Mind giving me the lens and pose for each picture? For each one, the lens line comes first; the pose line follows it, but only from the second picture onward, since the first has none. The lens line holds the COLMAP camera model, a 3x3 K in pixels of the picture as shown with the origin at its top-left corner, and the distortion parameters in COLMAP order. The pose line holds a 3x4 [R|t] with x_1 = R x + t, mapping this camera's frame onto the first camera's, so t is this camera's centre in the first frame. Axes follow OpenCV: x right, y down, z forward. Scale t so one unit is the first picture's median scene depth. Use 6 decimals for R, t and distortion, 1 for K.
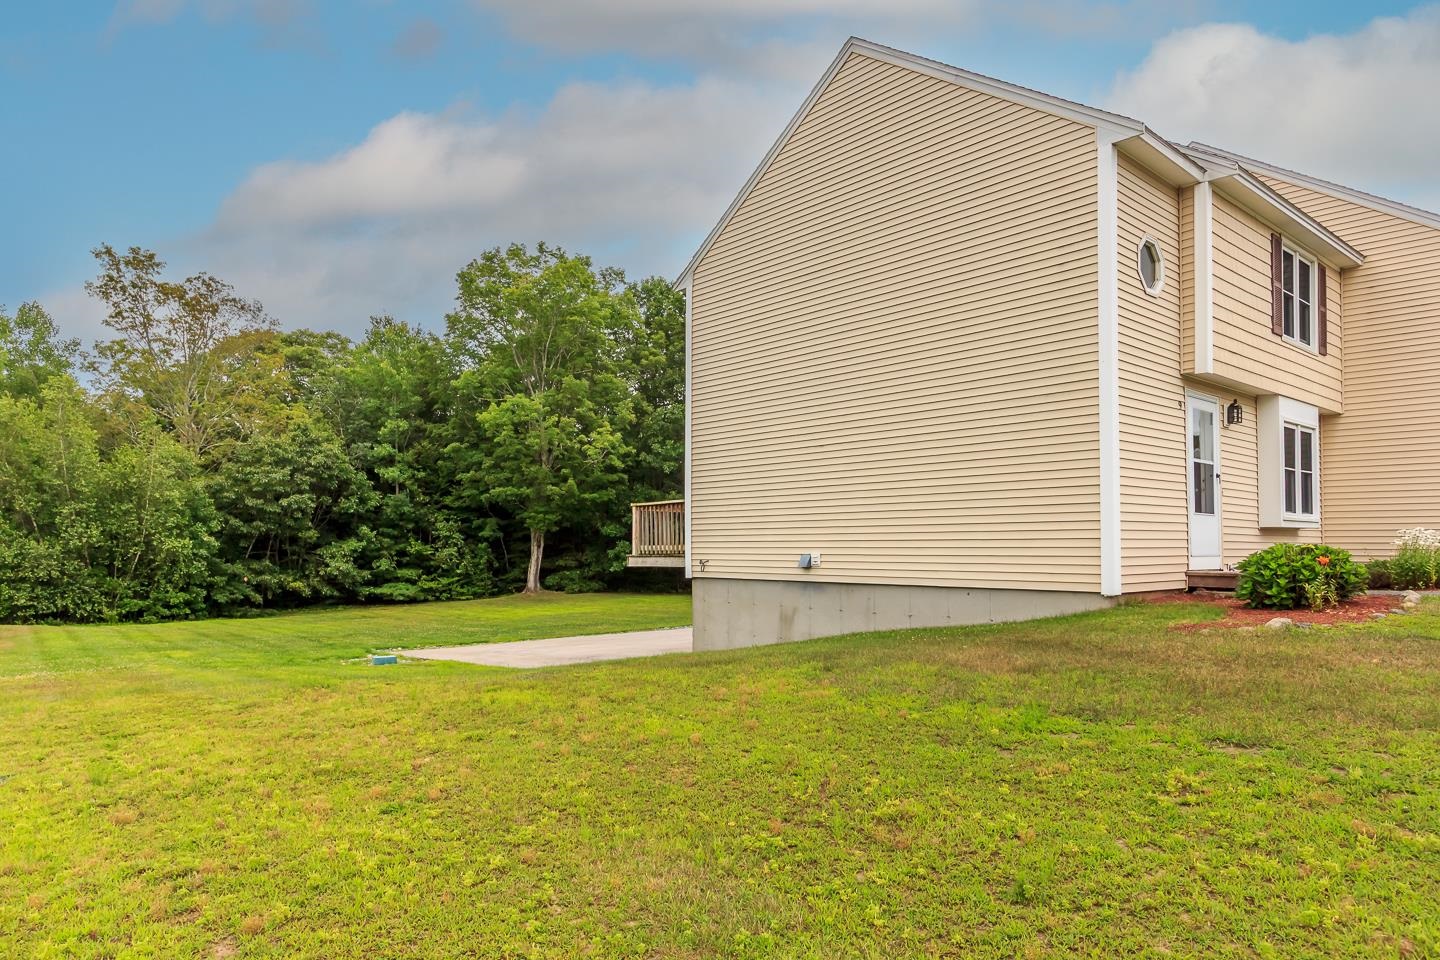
lens RADIAL K [[955.0, 0, 720.0], [0, 955.0, 480.0], [0, 0, 1]] dist [-0.001903, -0.002405]
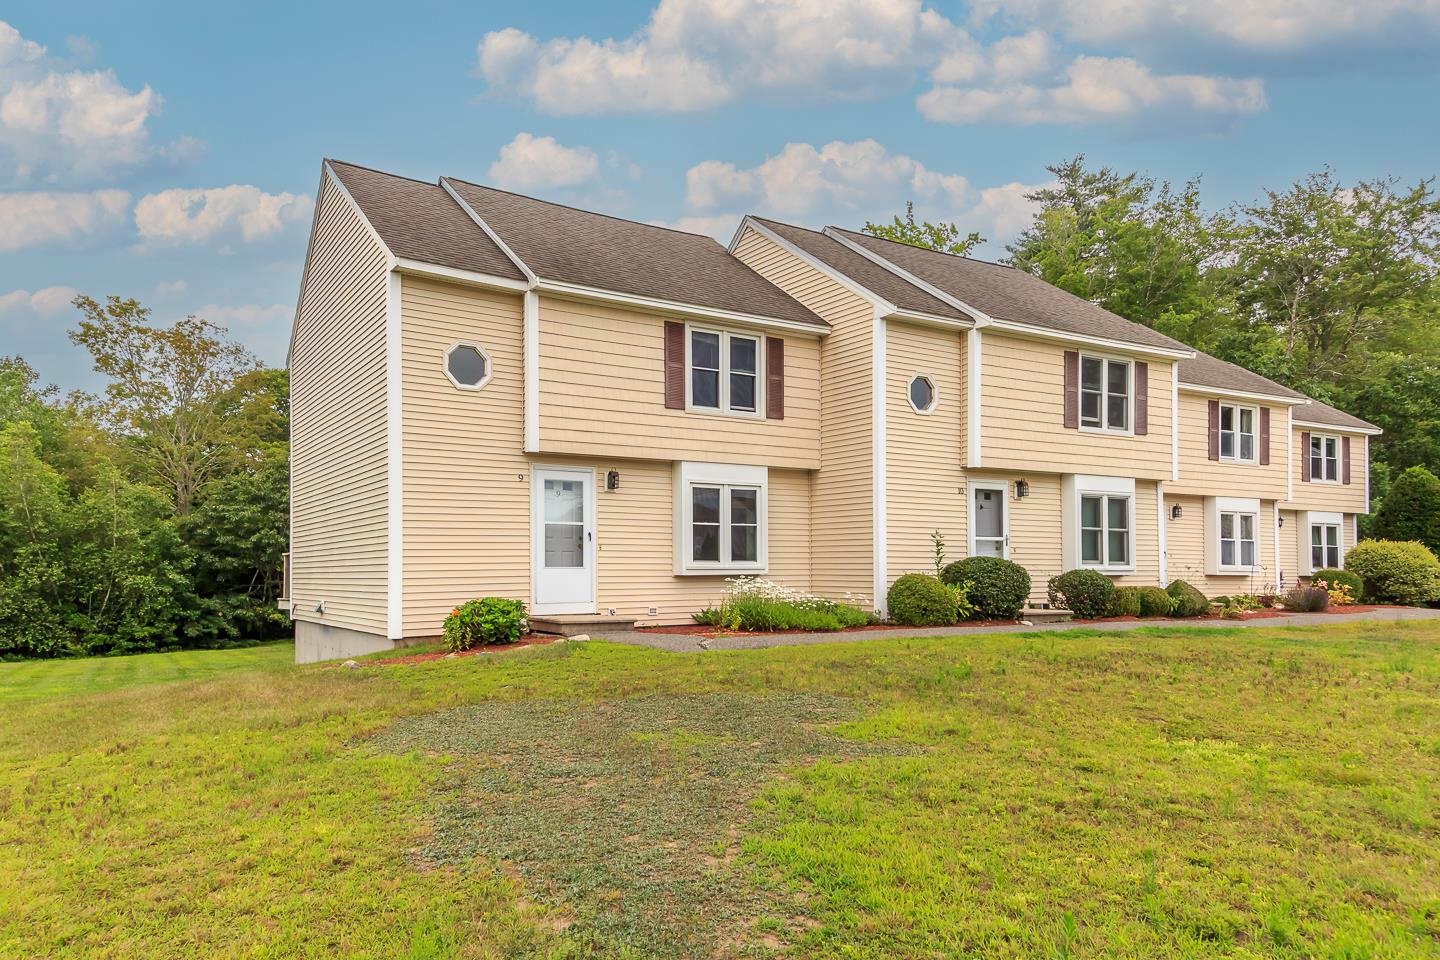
lens RADIAL K [[977.2, 0, 720.0], [0, 977.2, 480.0], [0, 0, 1]] dist [0.052234, 0.001524]
pose [[0.996308, -0.016727, -0.084205, 0.157330], [0.014755, 0.999603, -0.023992, -0.007849], [0.084573, 0.022661, 0.996160, -0.038254]]
